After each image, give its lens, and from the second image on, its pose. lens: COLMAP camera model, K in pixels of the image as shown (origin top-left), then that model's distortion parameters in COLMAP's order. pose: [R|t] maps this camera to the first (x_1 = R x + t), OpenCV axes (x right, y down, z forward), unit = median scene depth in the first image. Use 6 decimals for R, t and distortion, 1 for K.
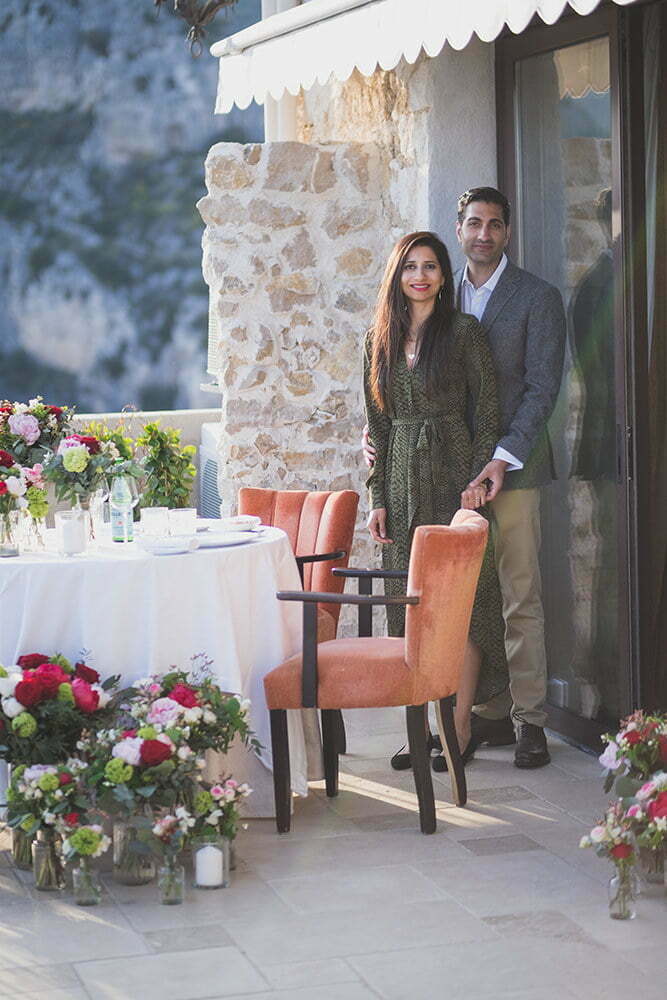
lens RADIAL K [[2404.3, 0, 305.9], [0, 2404.3, 500.3], [0, 0, 1]] dist [0.115400, -1.295159]
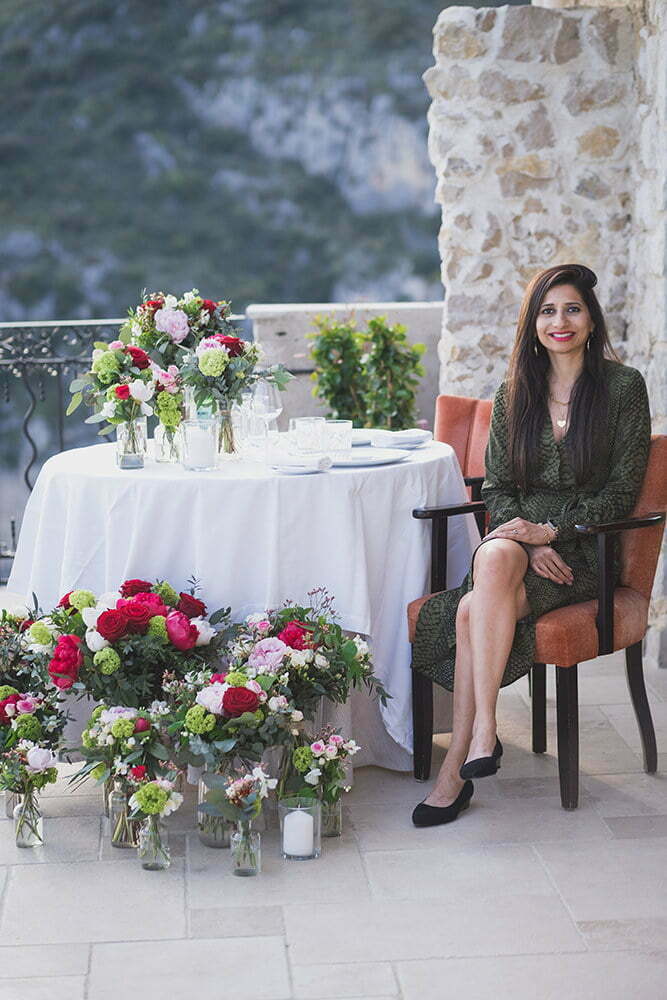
lens RADIAL K [[2404.3, 0, 305.9], [0, 2404.3, 500.3], [0, 0, 1]] dist [0.115400, -1.295159]
pose [[0.981156, 0.040906, -0.188836, 0.088704], [-0.031011, 0.998001, 0.055066, -0.012995], [0.190711, -0.048172, 0.980464, 0.101917]]
